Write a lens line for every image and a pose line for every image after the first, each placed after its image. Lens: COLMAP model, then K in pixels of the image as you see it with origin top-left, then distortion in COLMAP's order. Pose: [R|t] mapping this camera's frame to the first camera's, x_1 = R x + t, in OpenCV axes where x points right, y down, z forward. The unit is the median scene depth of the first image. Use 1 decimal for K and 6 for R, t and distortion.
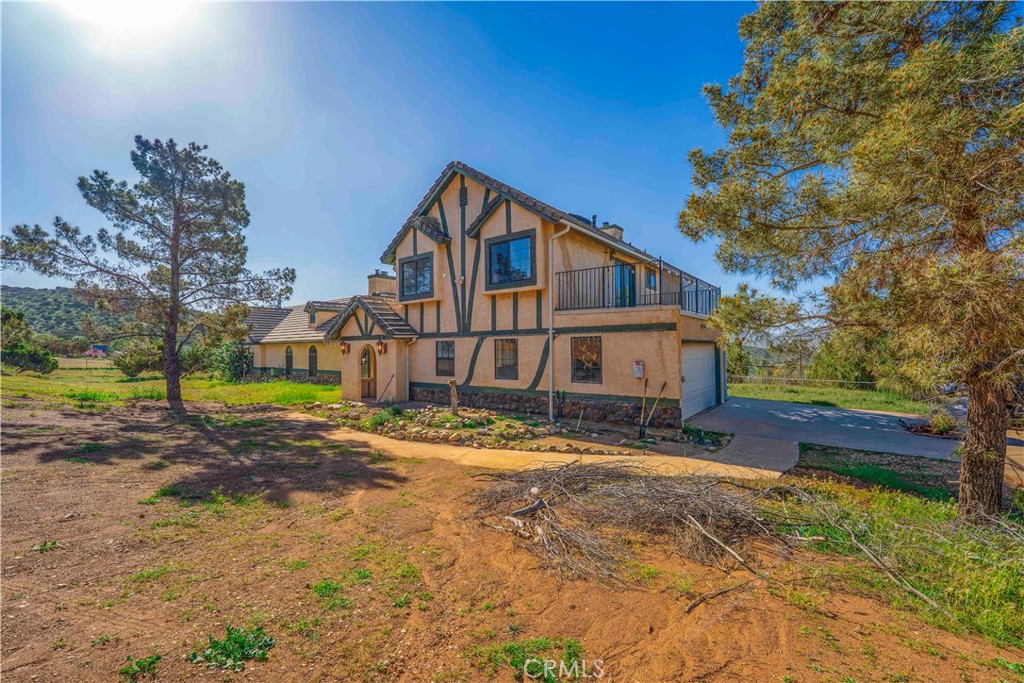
lens RADIAL K [[424.3, 0, 512.0], [0, 424.3, 341.5], [0, 0, 1]] dist [-0.000603, -0.000150]
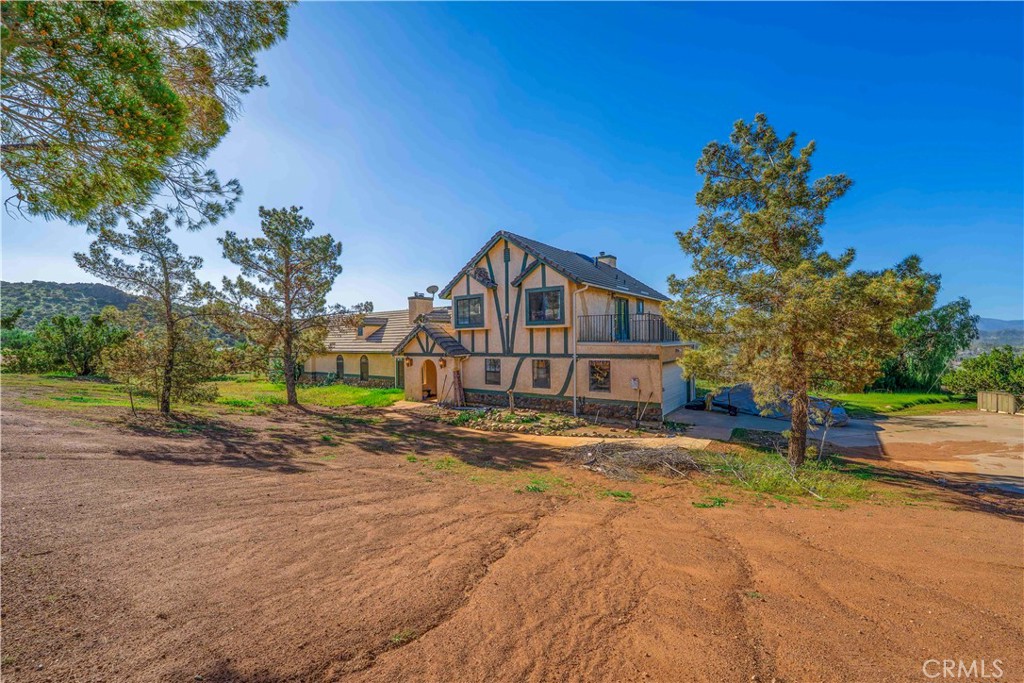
lens RADIAL K [[424.3, 0, 512.0], [0, 424.3, 341.5], [0, 0, 1]] dist [-0.000603, -0.000150]
pose [[0.999311, -0.004867, 0.036792, -0.160663], [0.004118, 0.999783, 0.020404, -0.094535], [-0.036884, -0.020238, 0.999115, -0.410979]]
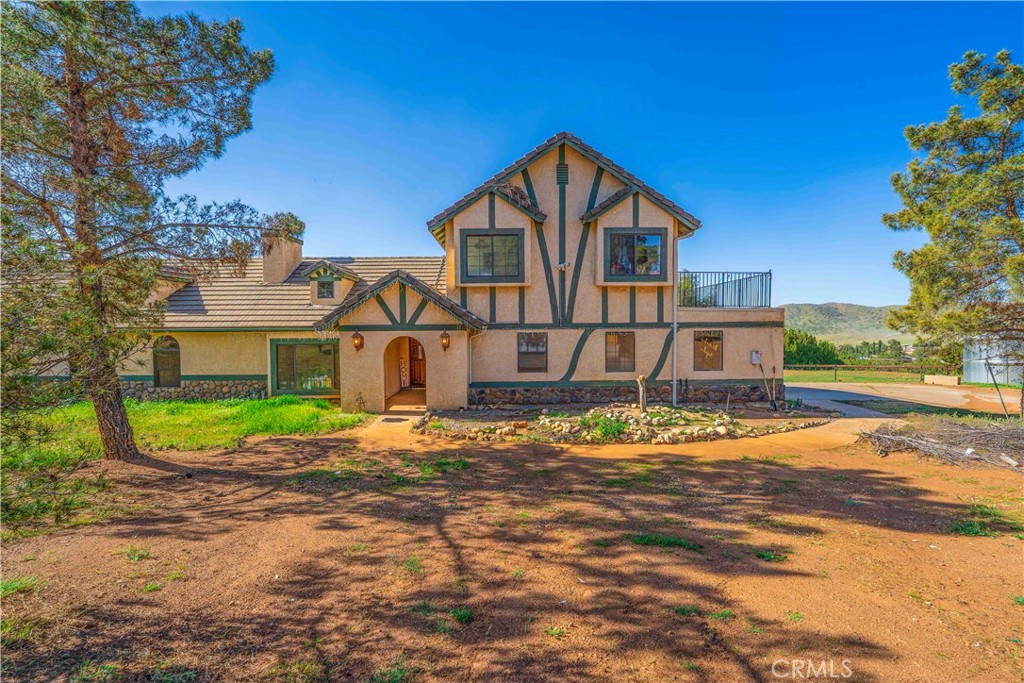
lens RADIAL K [[414.6, 0, 512.0], [0, 414.6, 341.5], [0, 0, 1]] dist [-0.001841, -0.000126]
pose [[0.768560, -0.015382, 0.639592, -0.823248], [-0.009096, 0.999347, 0.034965, -0.014424], [-0.639712, -0.032690, 0.767919, 0.402564]]
